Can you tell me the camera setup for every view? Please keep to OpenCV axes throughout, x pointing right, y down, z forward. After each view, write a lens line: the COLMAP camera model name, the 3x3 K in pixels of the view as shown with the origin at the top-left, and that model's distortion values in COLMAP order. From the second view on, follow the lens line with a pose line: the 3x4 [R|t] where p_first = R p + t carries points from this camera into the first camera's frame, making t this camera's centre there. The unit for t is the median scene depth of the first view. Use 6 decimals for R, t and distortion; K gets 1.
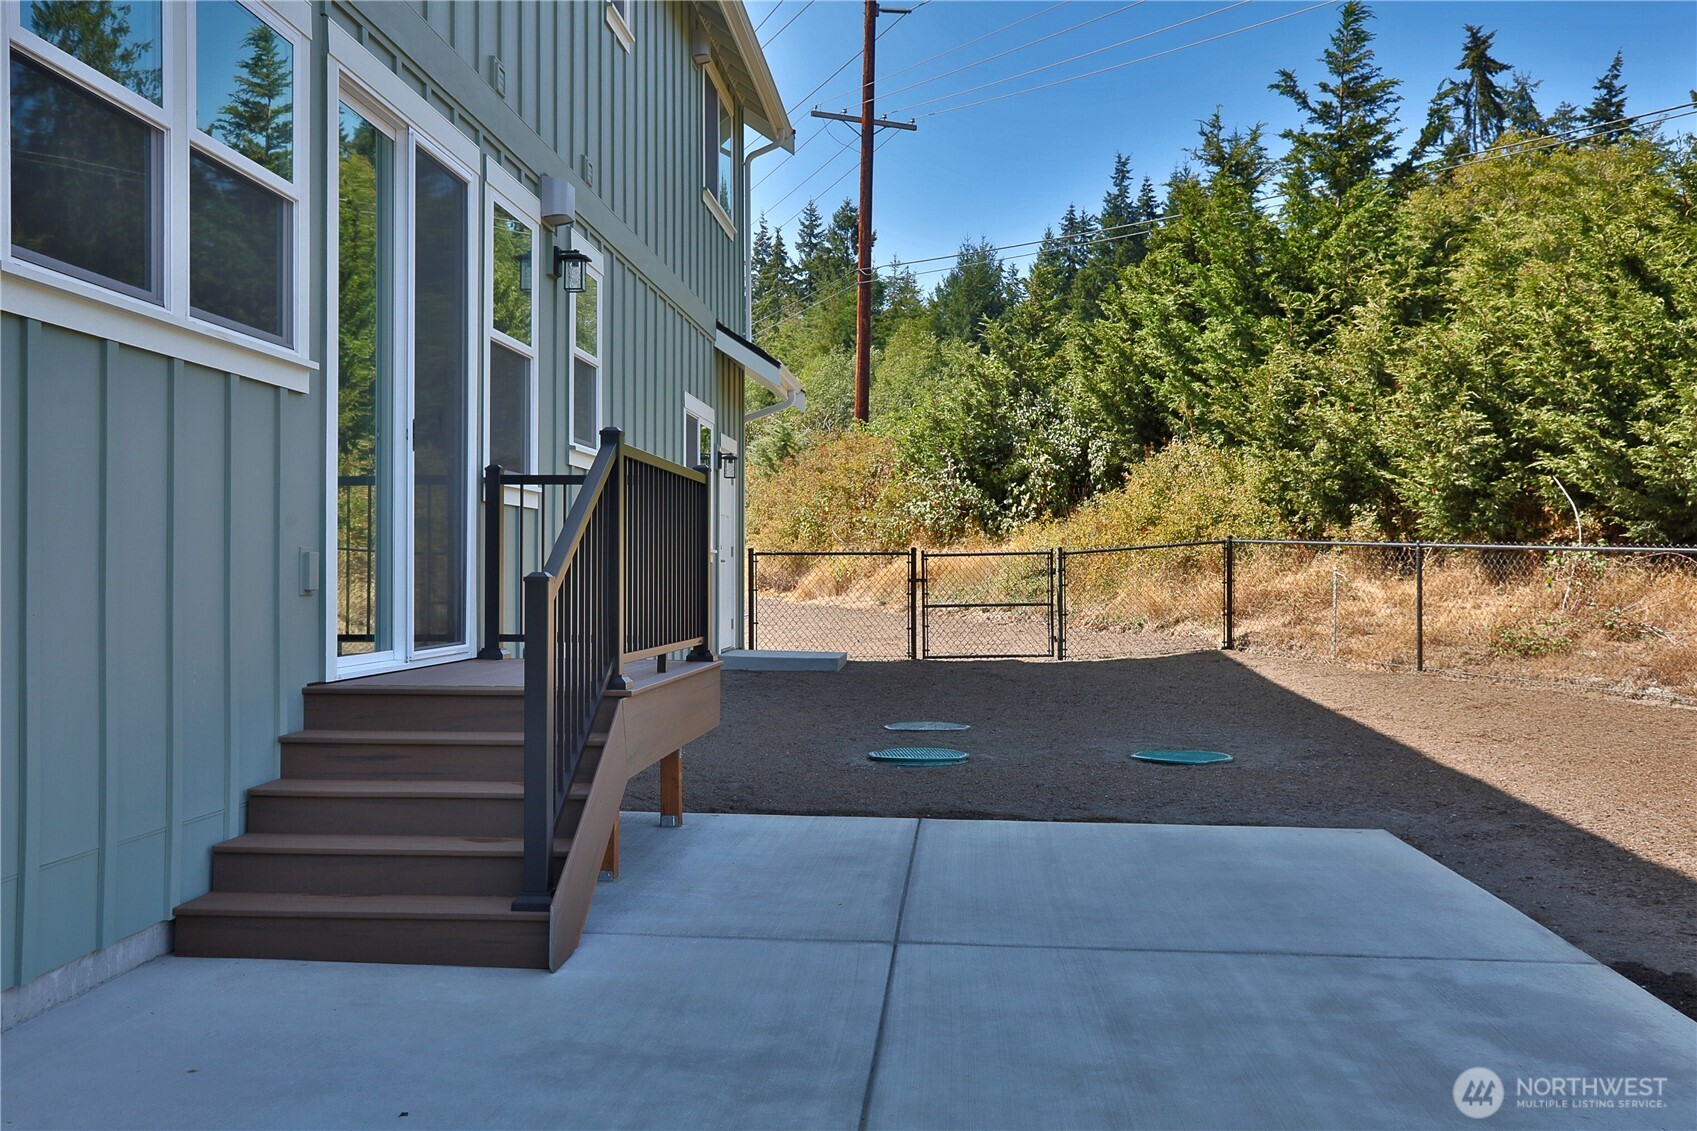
lens RADIAL K [[1644.3, 0, 848.5], [0, 1644.3, 565.5], [0, 0, 1]] dist [-0.012392, -0.000023]
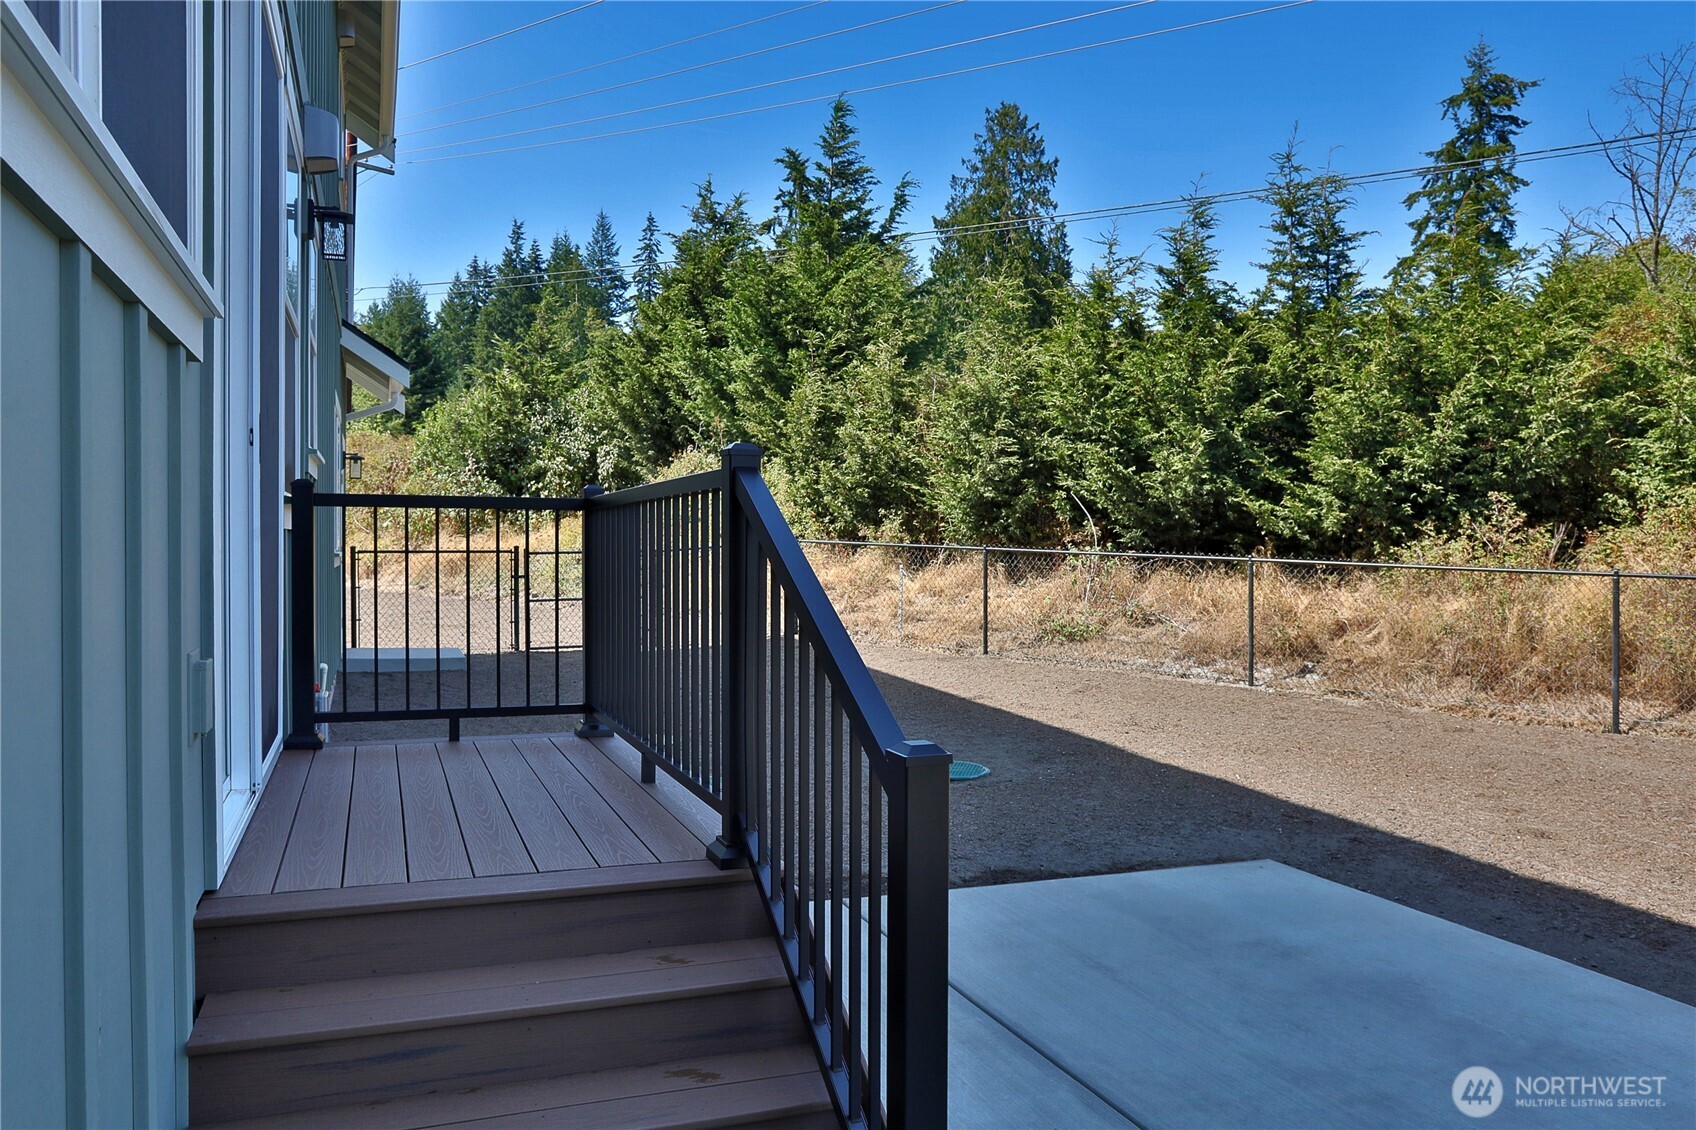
lens RADIAL K [[1244.0, 0, 848.0], [0, 1244.0, 565.0], [0, 0, 1]] dist [-0.063418, 0.004097]
pose [[0.907861, -0.005725, 0.419233, -0.080000], [-0.003280, 0.999779, 0.020756, -0.012506], [-0.419259, -0.020218, 0.907641, 0.146657]]
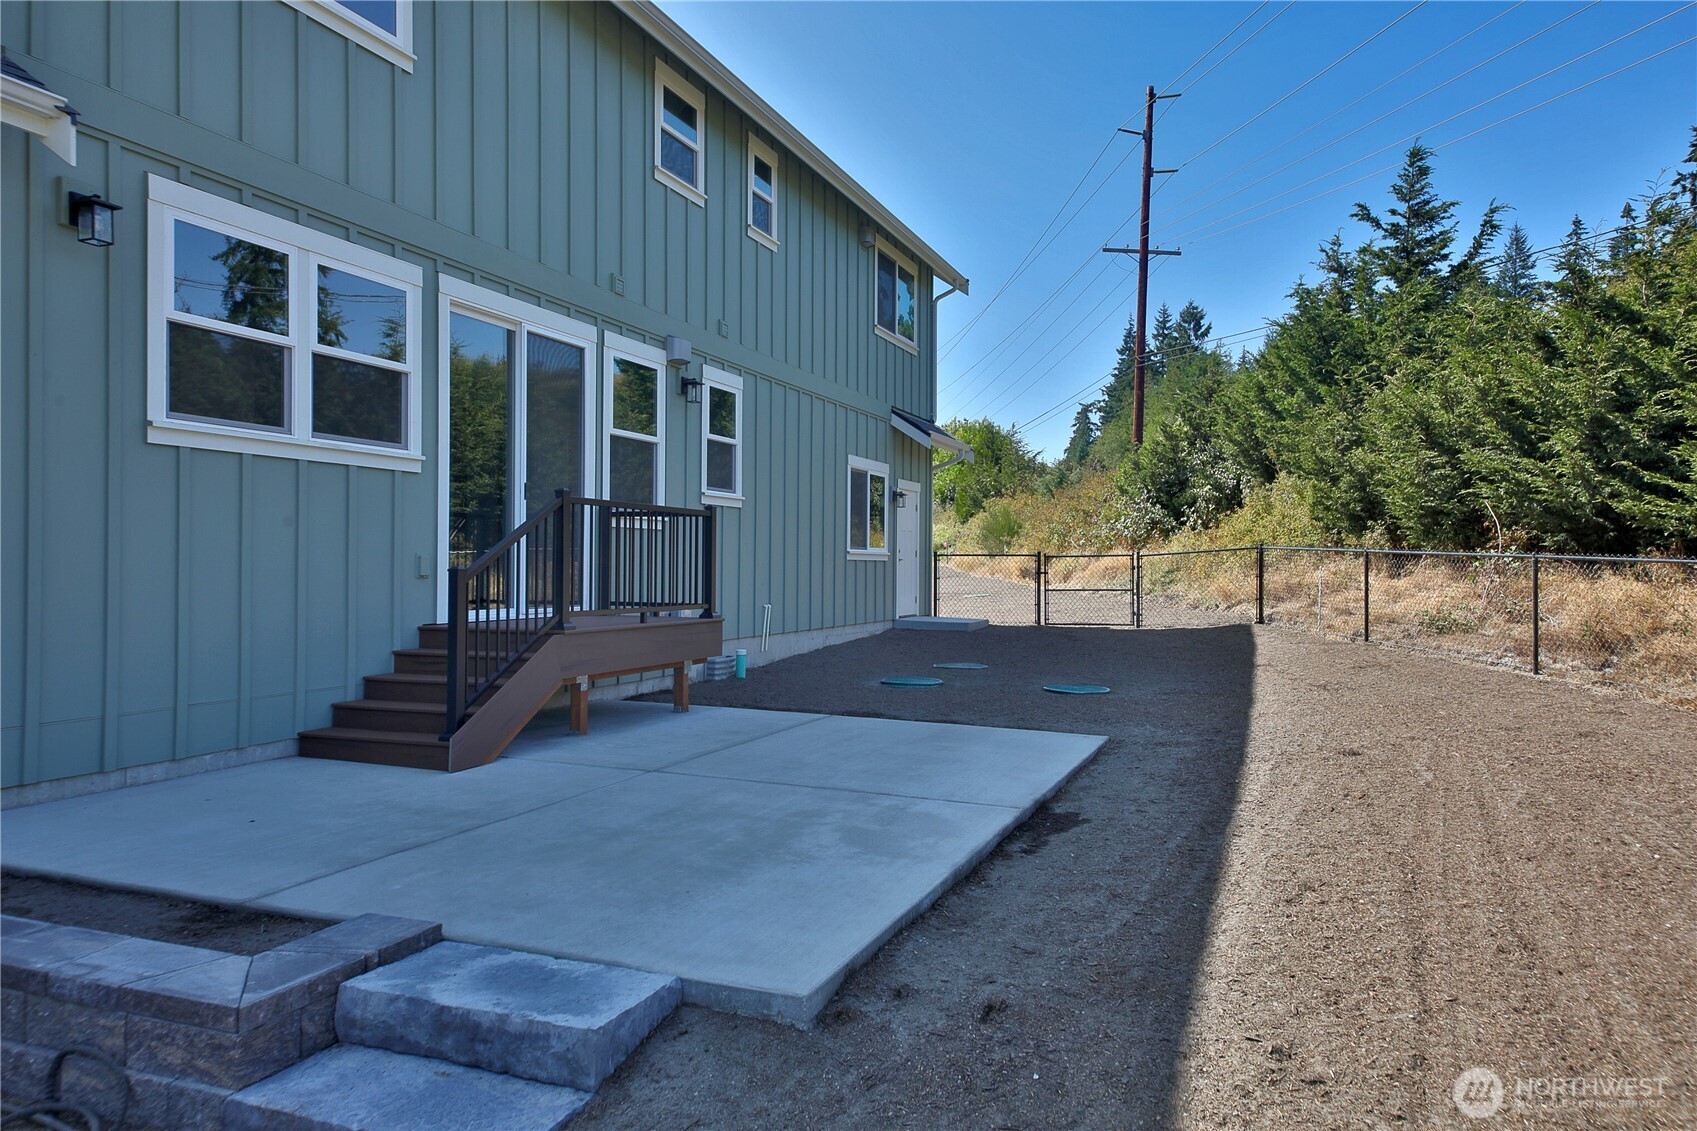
lens RADIAL K [[1116.7, 0, 848.5], [0, 1116.7, 565.5], [0, 0, 1]] dist [0.052933, -0.037464]
pose [[0.954364, 0.006601, -0.298574, 0.141886], [-0.005481, 0.999974, 0.004590, -0.001366], [0.298597, -0.002744, 0.954375, -0.027340]]
